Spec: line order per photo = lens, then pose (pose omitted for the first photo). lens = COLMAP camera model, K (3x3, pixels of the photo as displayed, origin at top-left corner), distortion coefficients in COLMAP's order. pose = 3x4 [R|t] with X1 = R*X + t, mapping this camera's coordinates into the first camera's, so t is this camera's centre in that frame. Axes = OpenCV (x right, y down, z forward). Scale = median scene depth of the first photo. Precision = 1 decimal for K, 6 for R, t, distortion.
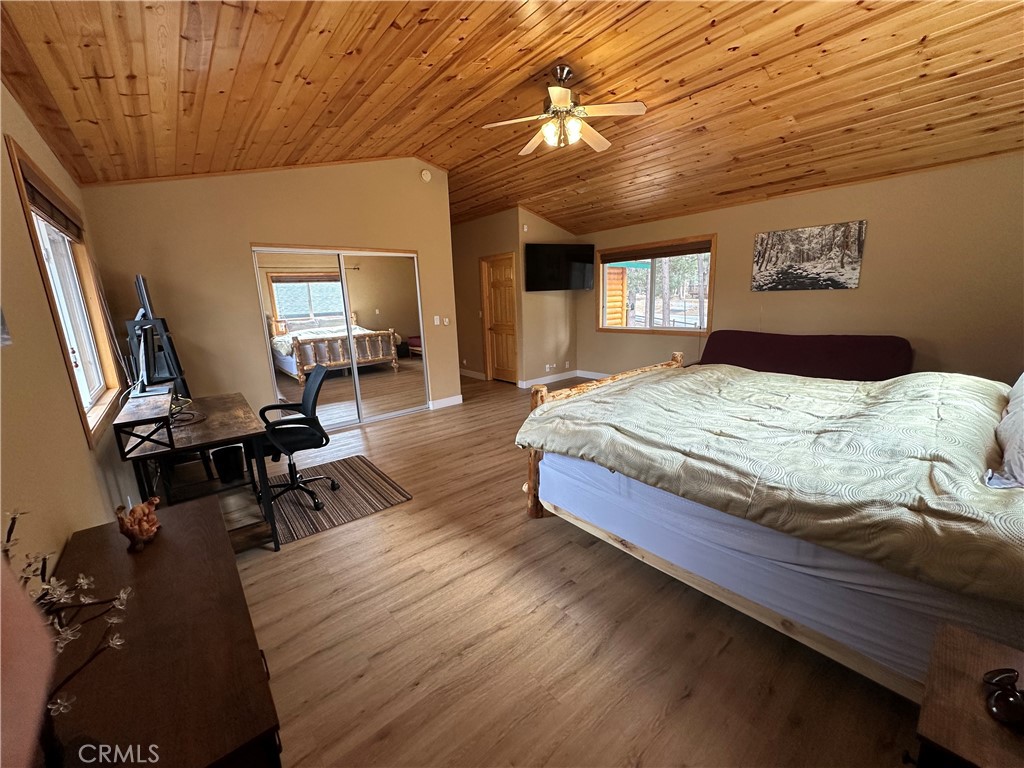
lens RADIAL K [[408.6, 0, 512.0], [0, 408.6, 384.0], [0, 0, 1]] dist [-0.006819, 0.002152]
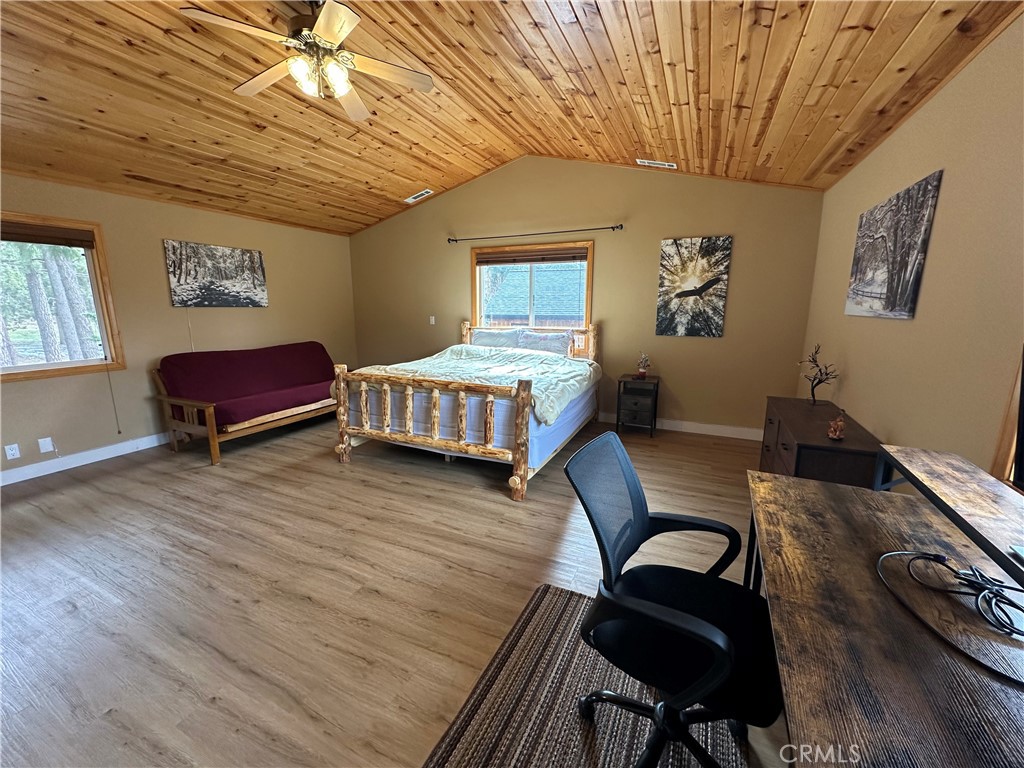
lens RADIAL K [[408.6, 0, 512.0], [0, 408.6, 384.0], [0, 0, 1]] dist [-0.006819, 0.002152]
pose [[-0.424237, -0.135580, 0.895344, -0.549819], [0.202683, 0.949428, 0.239806, -0.152259], [-0.882577, 0.283206, -0.375302, 0.834381]]
